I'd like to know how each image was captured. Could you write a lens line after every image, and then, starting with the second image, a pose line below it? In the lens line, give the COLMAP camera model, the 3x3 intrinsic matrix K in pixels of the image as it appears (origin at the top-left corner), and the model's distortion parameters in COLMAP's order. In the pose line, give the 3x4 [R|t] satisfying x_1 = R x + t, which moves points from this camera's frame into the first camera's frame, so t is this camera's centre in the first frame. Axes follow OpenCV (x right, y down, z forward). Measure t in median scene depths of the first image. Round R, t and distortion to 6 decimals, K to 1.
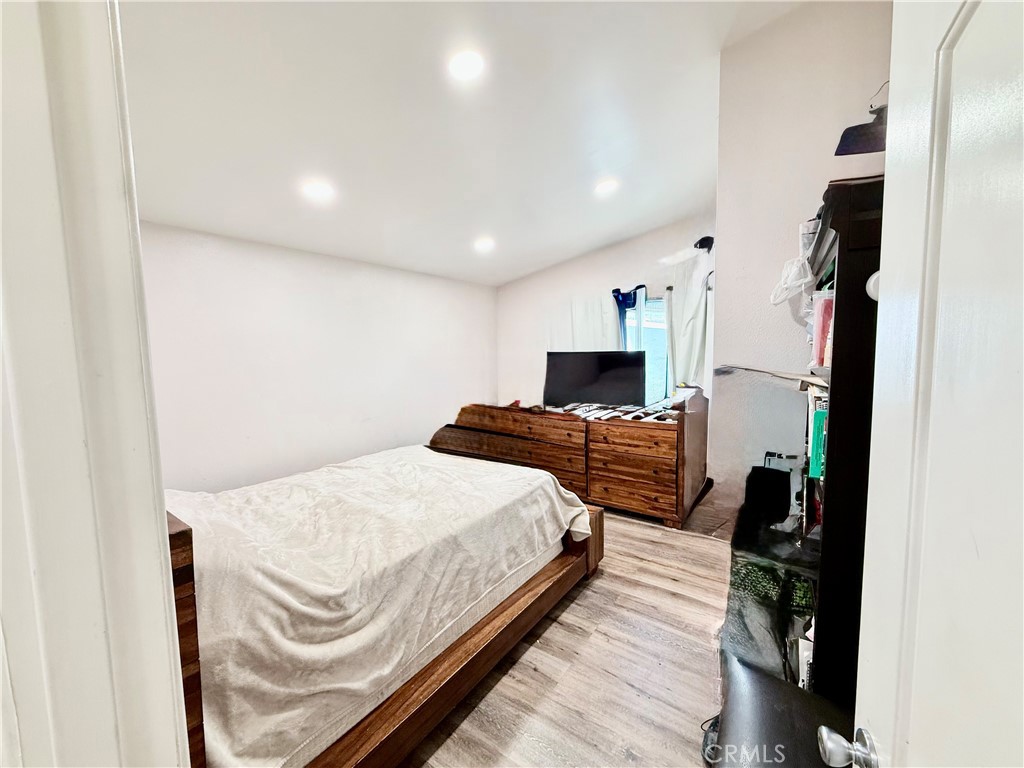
lens RADIAL K [[408.8, 0, 510.0], [0, 408.8, 384.2], [0, 0, 1]] dist [0.001496, 0.000244]
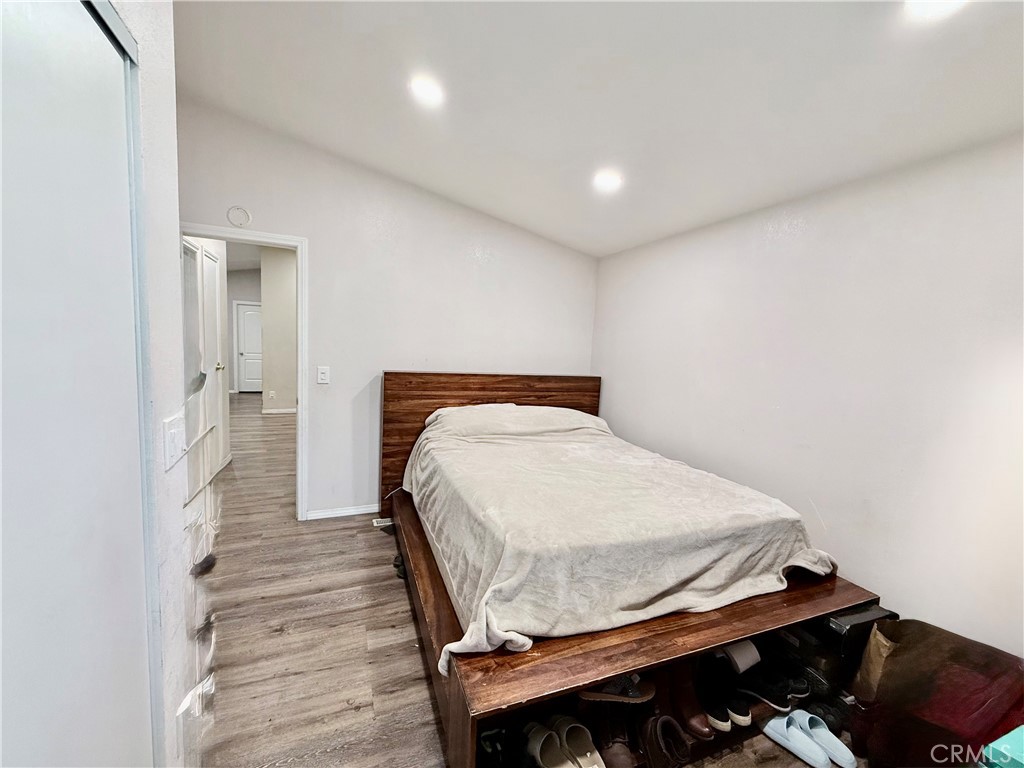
lens RADIAL K [[408.8, 0, 510.0], [0, 408.8, 384.2], [0, 0, 1]] dist [0.001496, 0.000244]
pose [[-0.534490, 0.079666, -0.841412, 0.739761], [-0.108655, 0.980810, 0.161885, -0.107639], [0.838161, 0.177949, -0.515577, 1.700719]]
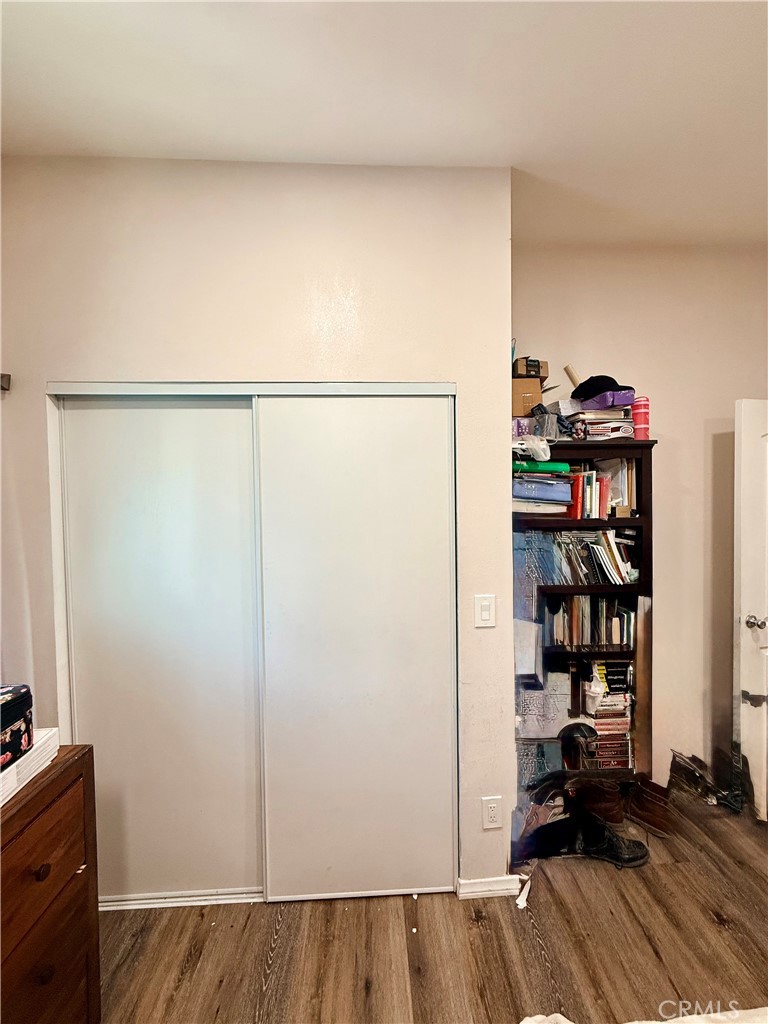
lens RADIAL K [[408.8, 0, 384.0], [0, 408.8, 512.0], [0, 0, 1]] dist [0.001496, 0.000244]
pose [[-0.603823, 0.011508, 0.797035, -0.007896], [0.096872, 0.993544, 0.059044, -0.153175], [-0.791210, 0.112862, -0.601040, 1.688195]]
